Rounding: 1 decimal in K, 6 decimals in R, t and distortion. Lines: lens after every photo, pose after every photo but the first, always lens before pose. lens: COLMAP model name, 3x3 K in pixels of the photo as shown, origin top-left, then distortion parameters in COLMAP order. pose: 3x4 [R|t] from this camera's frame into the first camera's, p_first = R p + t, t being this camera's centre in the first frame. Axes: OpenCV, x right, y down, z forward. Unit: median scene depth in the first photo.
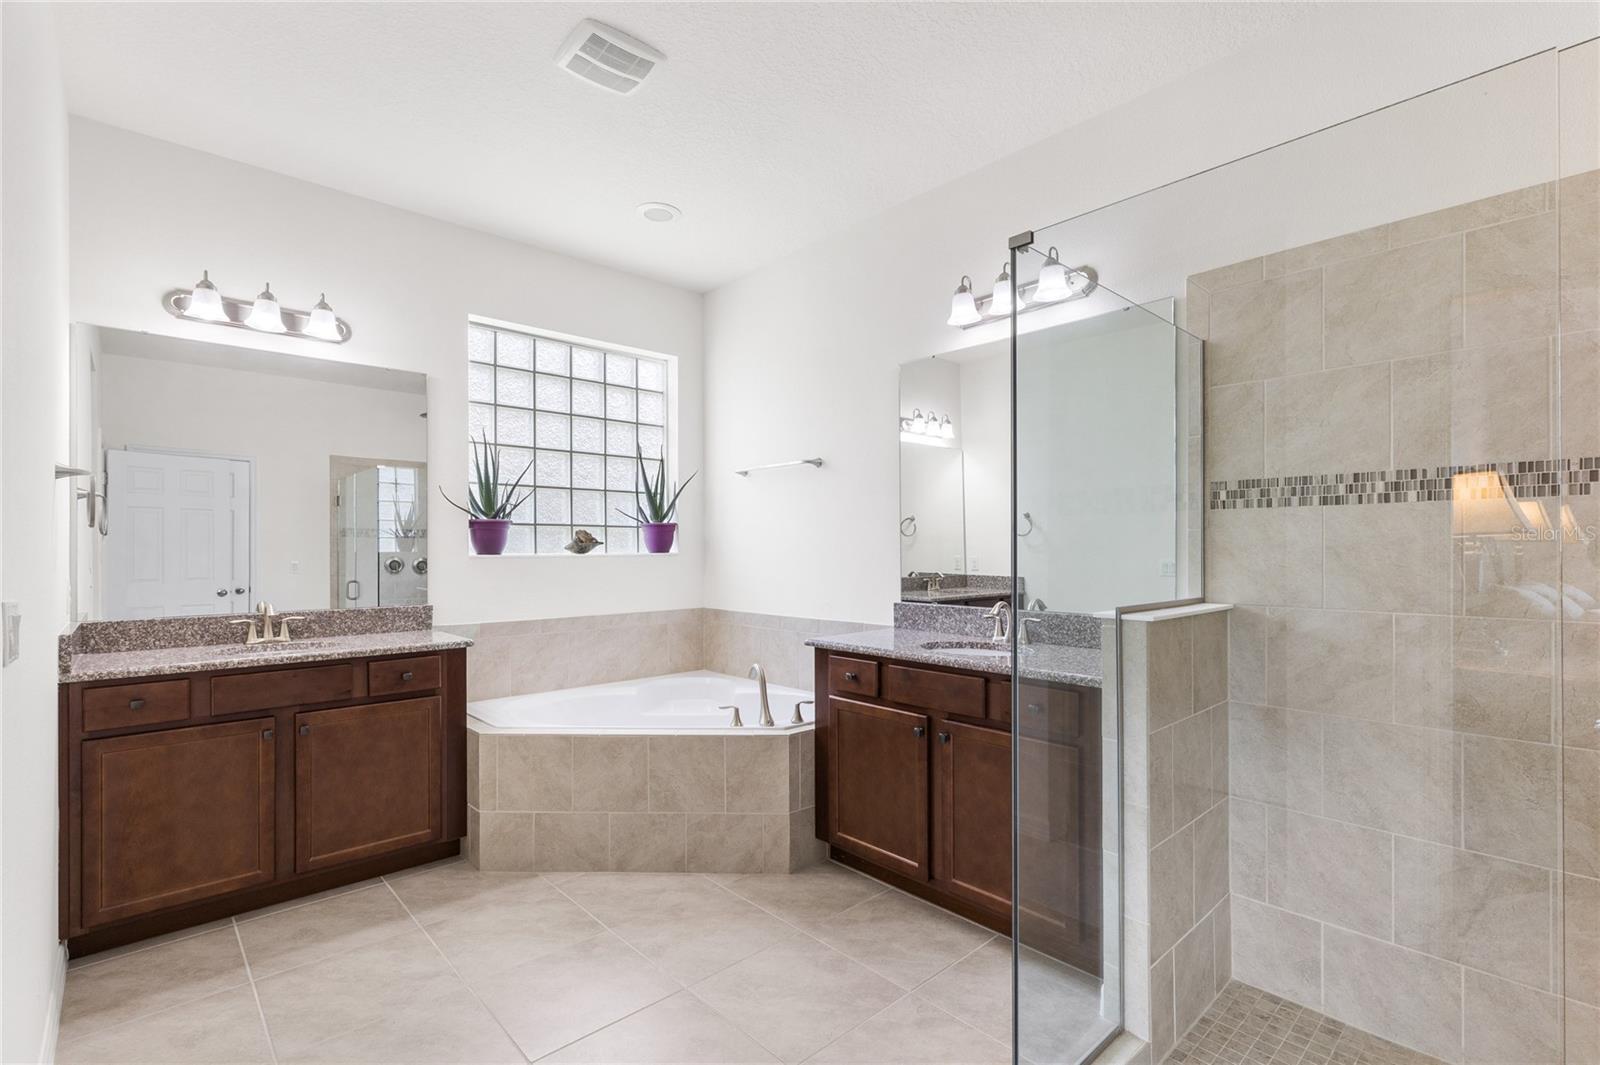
lens RADIAL K [[735.6, 0, 796.4], [0, 735.6, 543.4], [0, 0, 1]] dist [-0.001620, 0.000557]
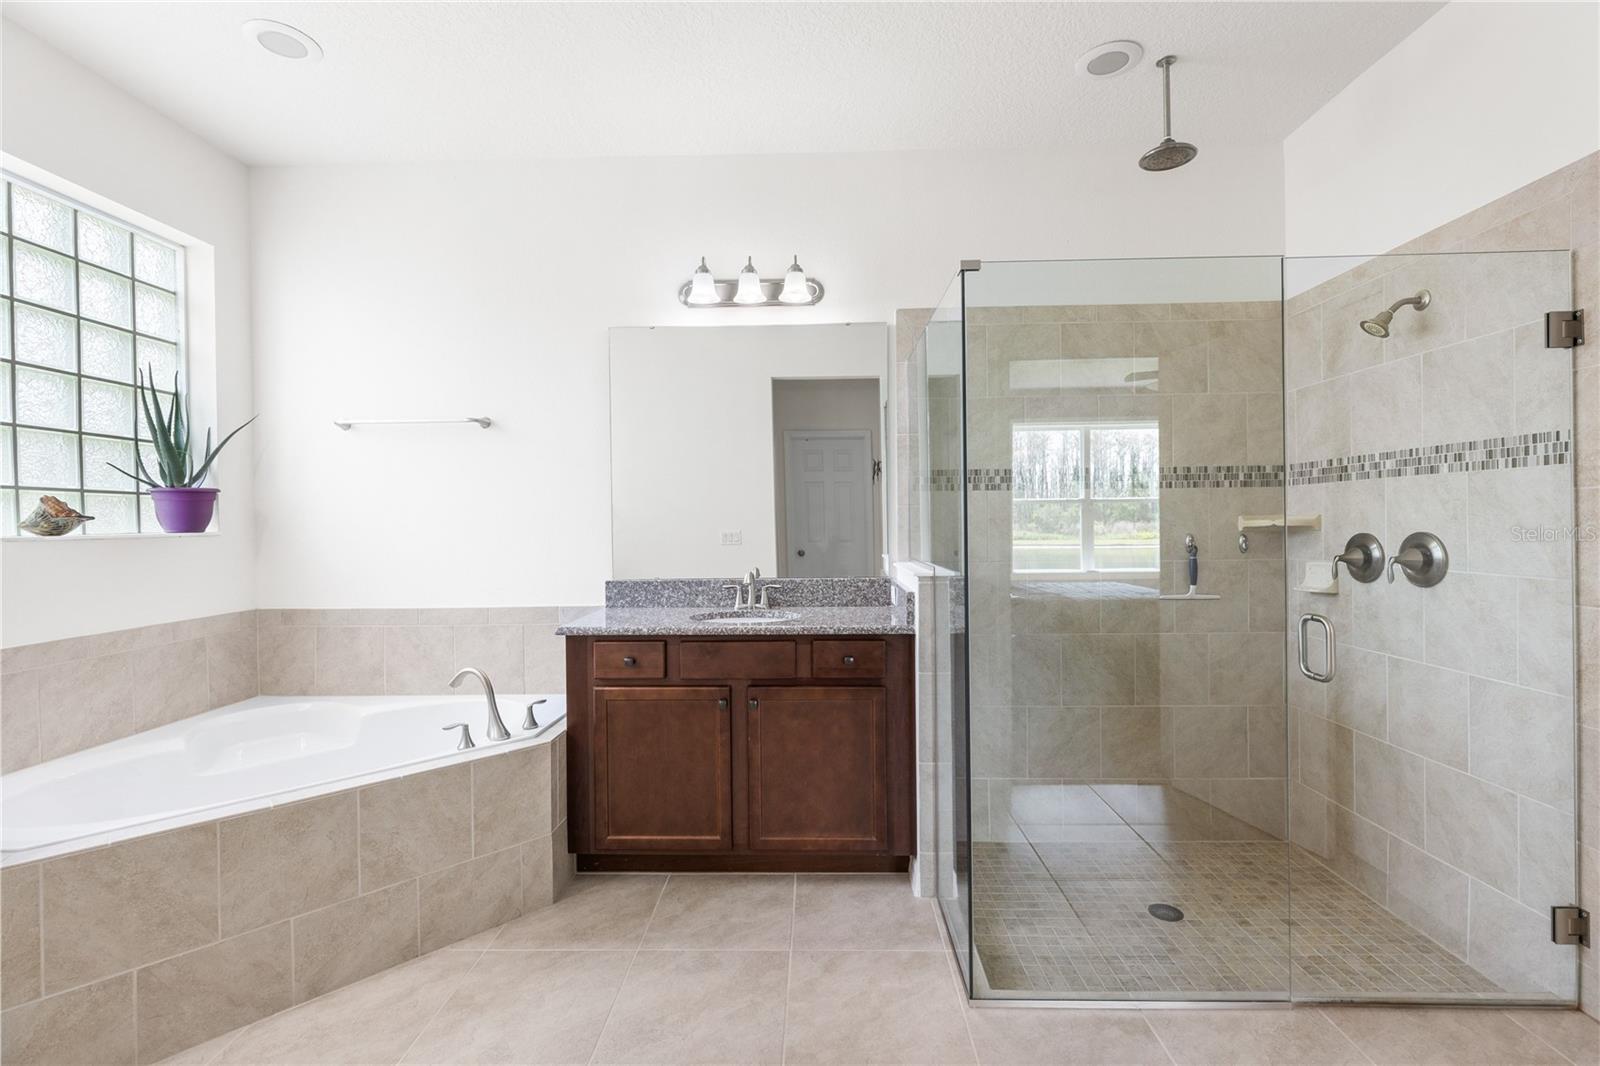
lens RADIAL K [[735.6, 0, 809.6], [0, 735.6, 515.3], [0, 0, 1]] dist [-0.001620, 0.000557]
pose [[0.685750, -0.000724, 0.727837, -0.414099], [0.002432, 0.999996, -0.001297, -0.001015], [-0.727833, 0.002659, 0.685749, 0.189269]]
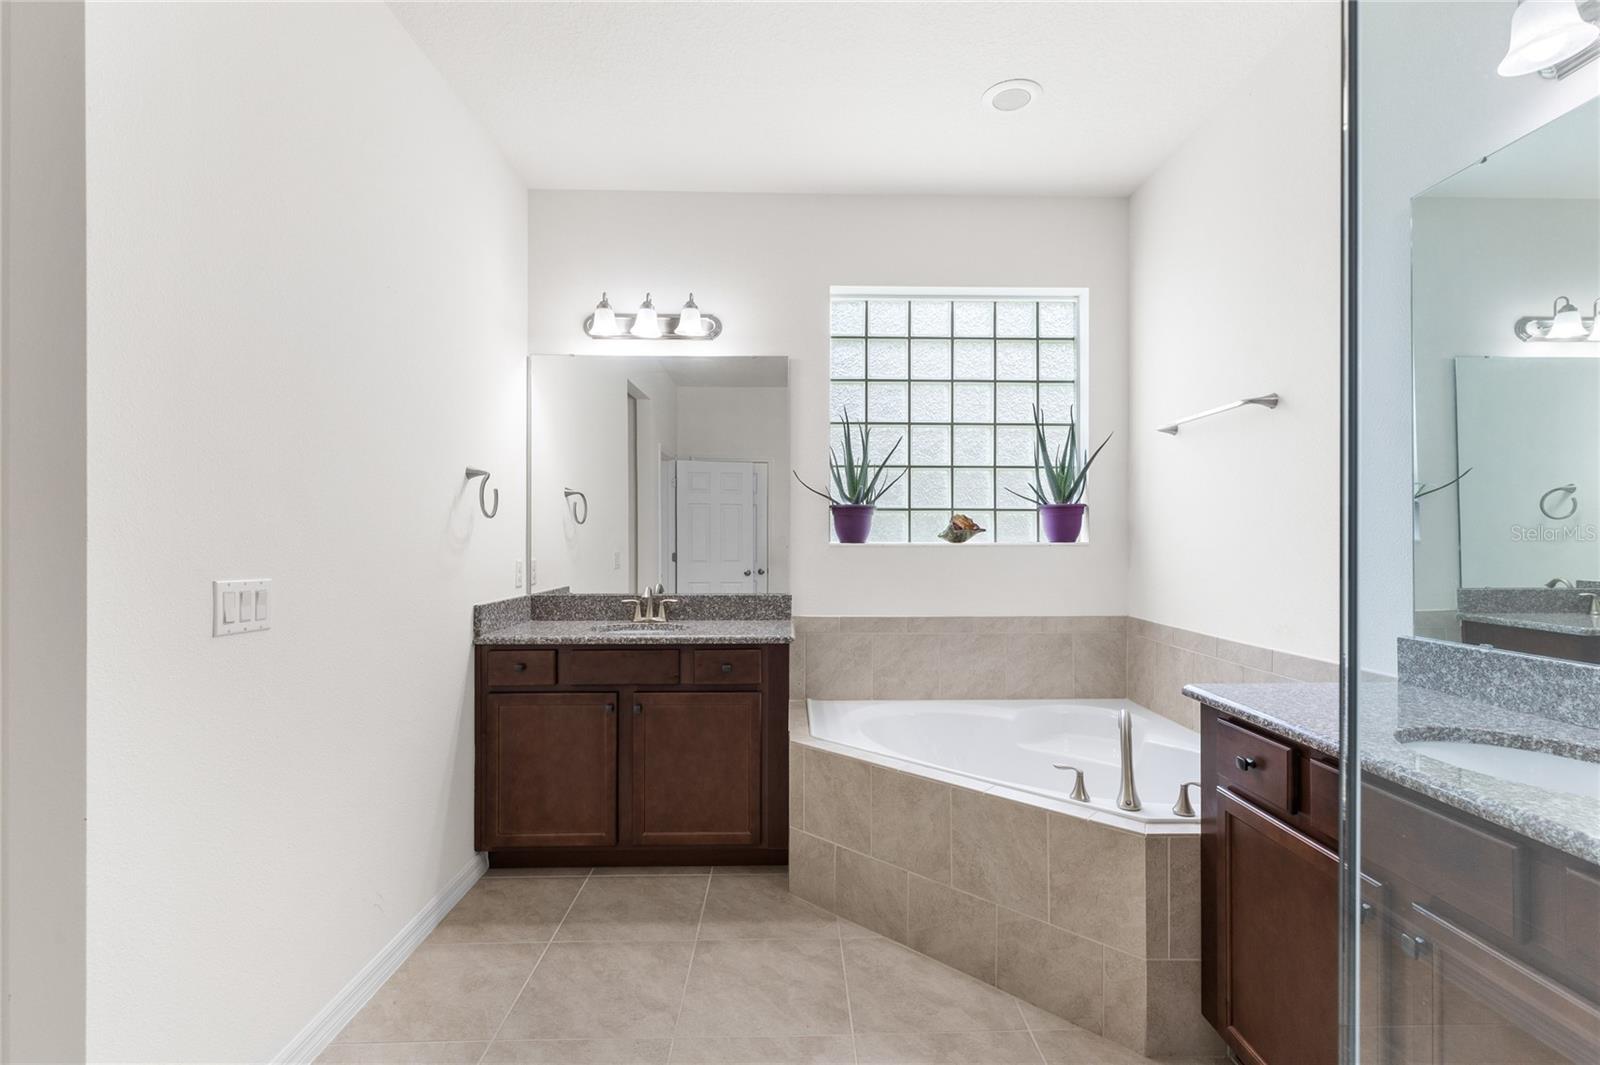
lens RADIAL K [[735.6, 0, 805.0], [0, 735.6, 535.9], [0, 0, 1]] dist [-0.001620, 0.000557]
pose [[0.755779, 0.001898, -0.654824, 0.175595], [0.001609, 0.999987, 0.004756, 0.002369], [0.654825, -0.004648, 0.755766, 0.329479]]
